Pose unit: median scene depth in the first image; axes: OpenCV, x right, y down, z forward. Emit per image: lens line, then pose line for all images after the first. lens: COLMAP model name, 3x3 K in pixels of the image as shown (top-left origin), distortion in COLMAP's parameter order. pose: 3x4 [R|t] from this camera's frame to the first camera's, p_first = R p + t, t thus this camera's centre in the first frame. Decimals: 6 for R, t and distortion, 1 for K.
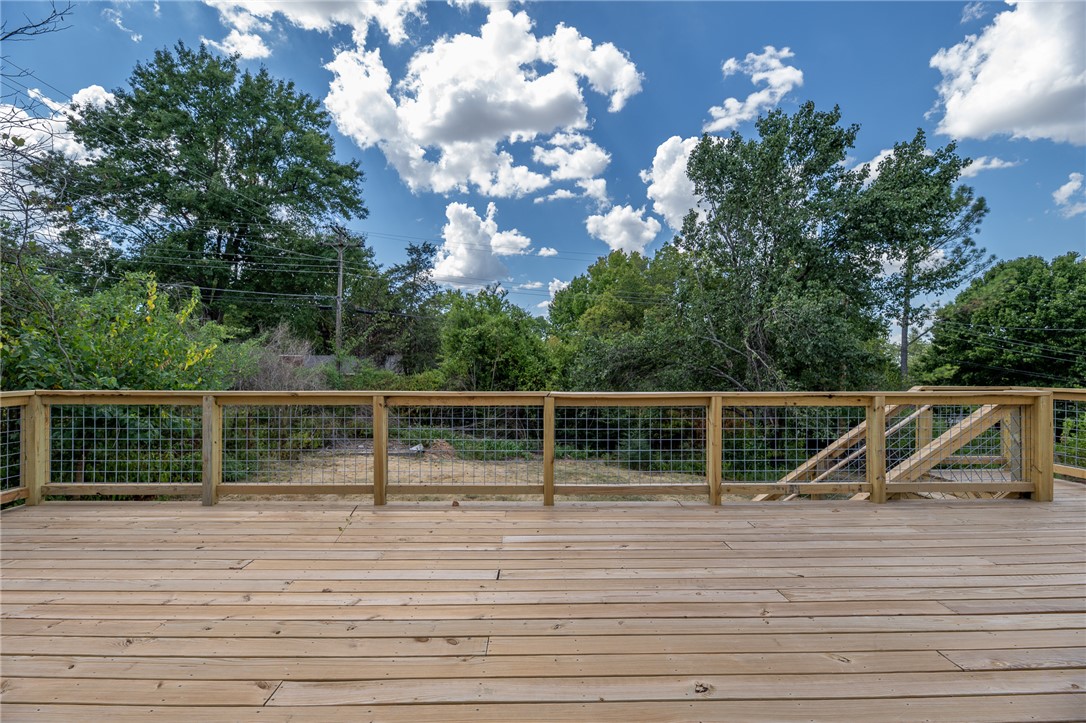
lens RADIAL K [[439.8, 0, 523.1], [0, 439.8, 384.9], [0, 0, 1]] dist [-0.007133, -0.000237]
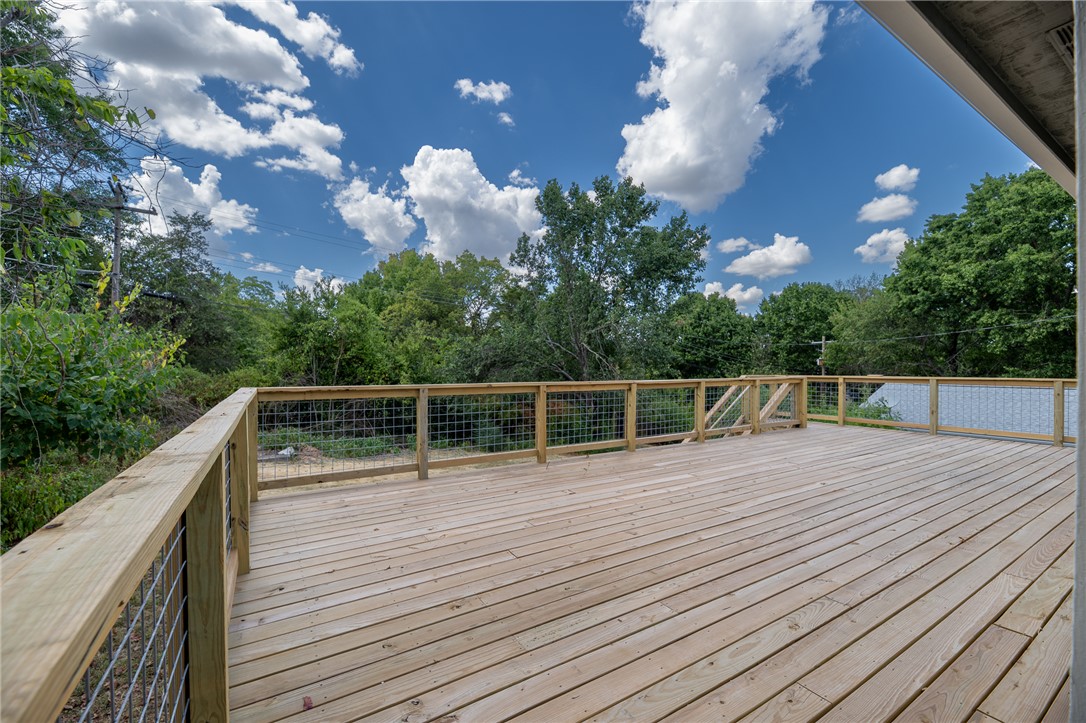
lens RADIAL K [[439.8, 0, 523.1], [0, 439.8, 384.9], [0, 0, 1]] dist [-0.007133, -0.000237]
pose [[0.867904, -0.021634, 0.496261, -0.223470], [0.018281, 0.999765, 0.011612, 0.001283], [-0.496396, -0.001006, 0.868096, -0.038876]]
